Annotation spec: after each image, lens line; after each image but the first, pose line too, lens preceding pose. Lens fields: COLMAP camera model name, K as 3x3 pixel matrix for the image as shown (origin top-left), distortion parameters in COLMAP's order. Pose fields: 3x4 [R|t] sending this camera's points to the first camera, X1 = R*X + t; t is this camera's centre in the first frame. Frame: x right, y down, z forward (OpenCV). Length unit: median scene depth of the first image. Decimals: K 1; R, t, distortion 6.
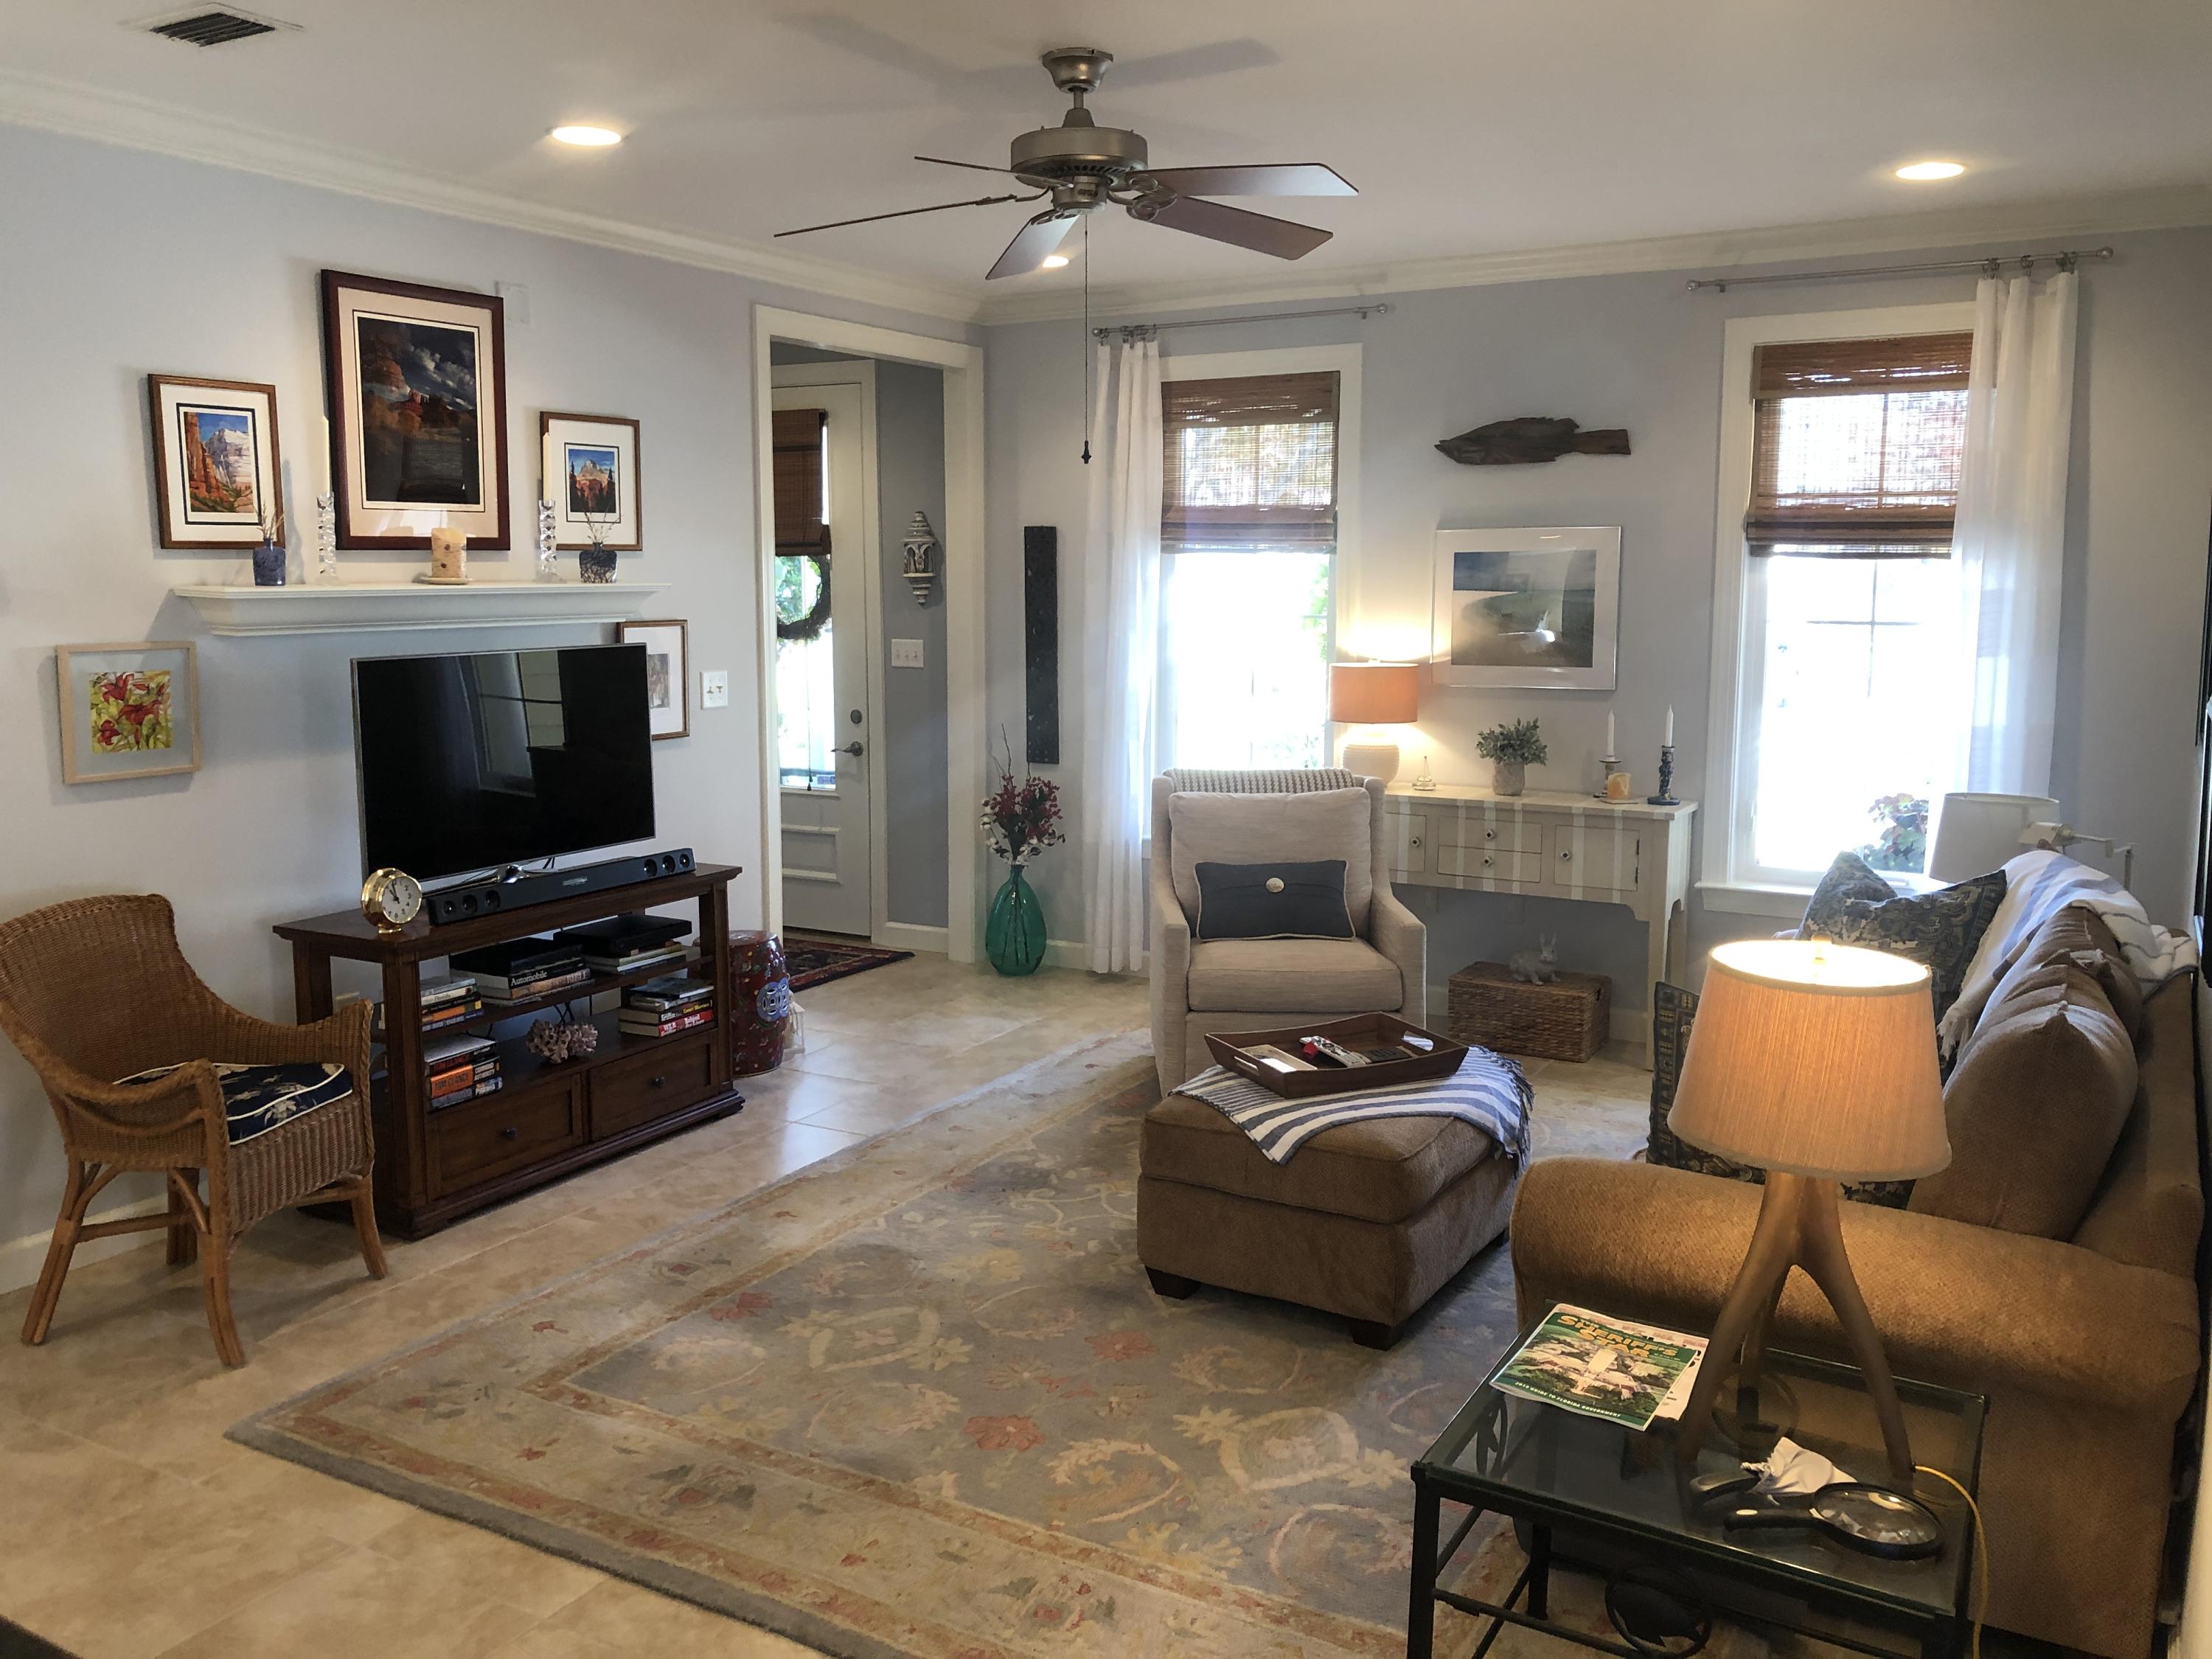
lens RADIAL K [[1814.8, 0, 1103.1], [0, 1814.8, 825.0], [0, 0, 1]] dist [0.030807, -0.021528]
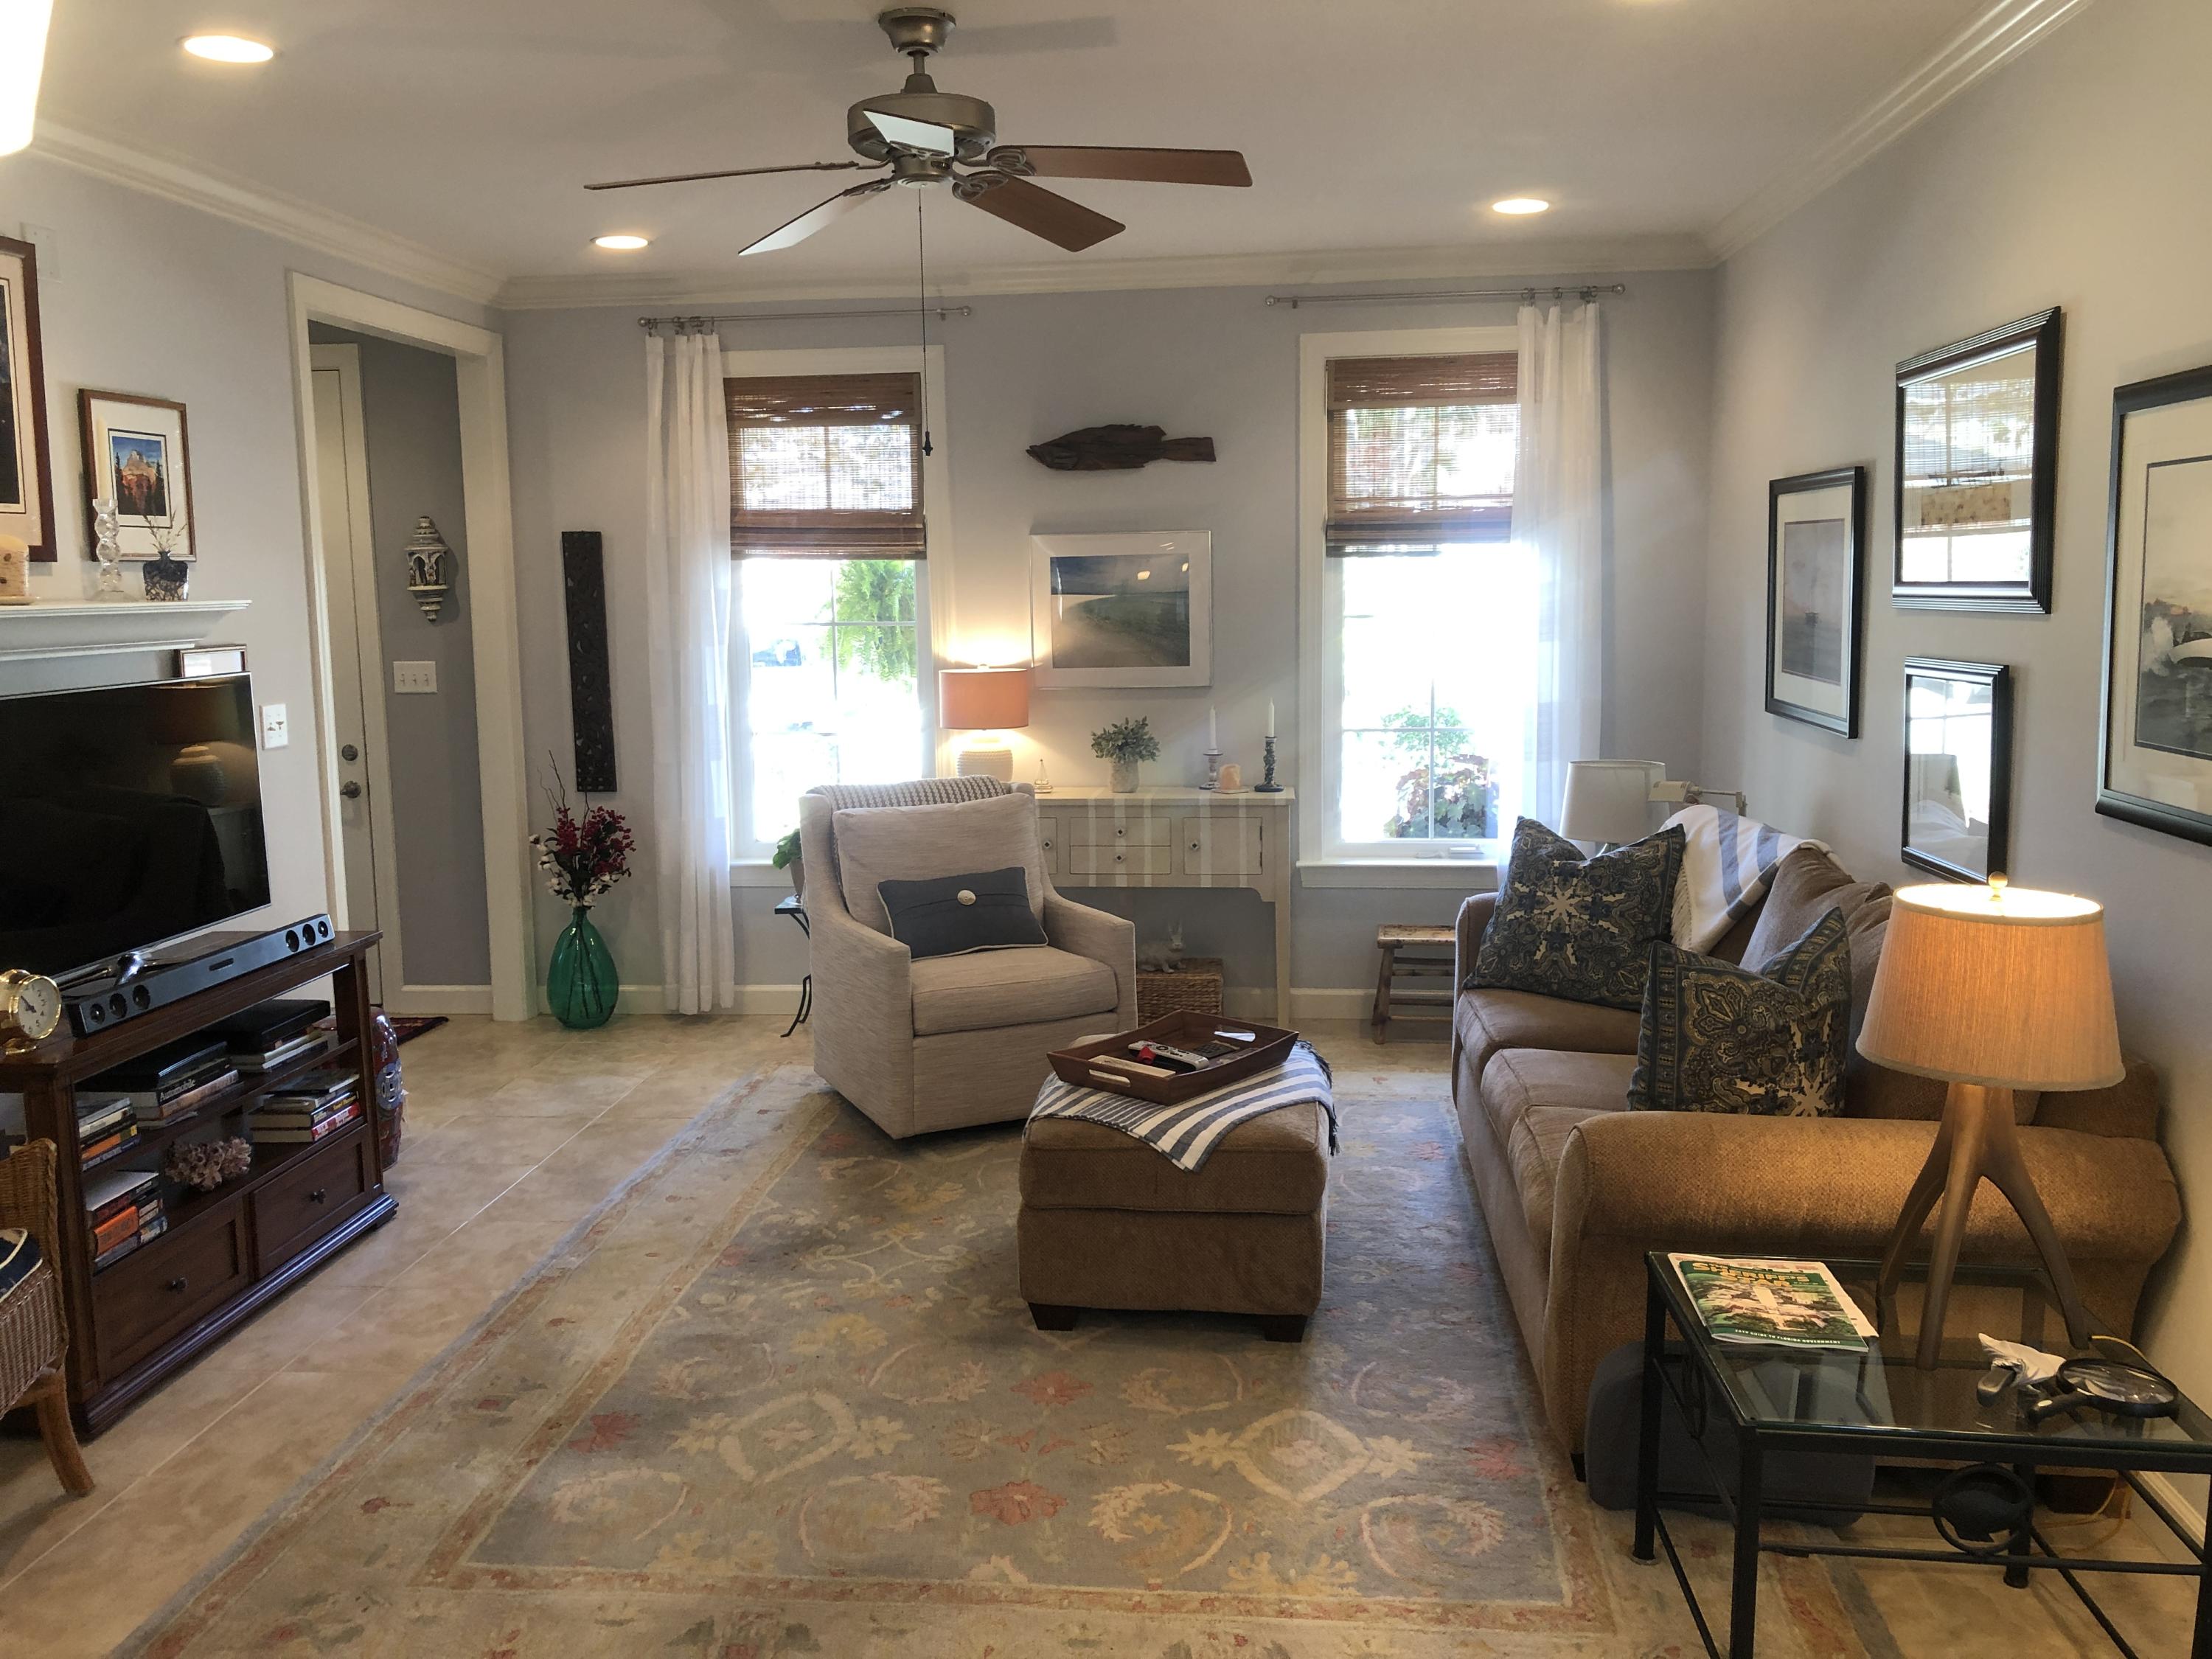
lens RADIAL K [[1814.8, 0, 1094.5], [0, 1814.8, 827.3], [0, 0, 1]] dist [0.030807, -0.021528]
pose [[0.914537, -0.071361, 0.398159, -0.252287], [0.074067, 0.997216, 0.008603, -0.008582], [-0.397664, 0.021623, 0.917276, 0.091471]]
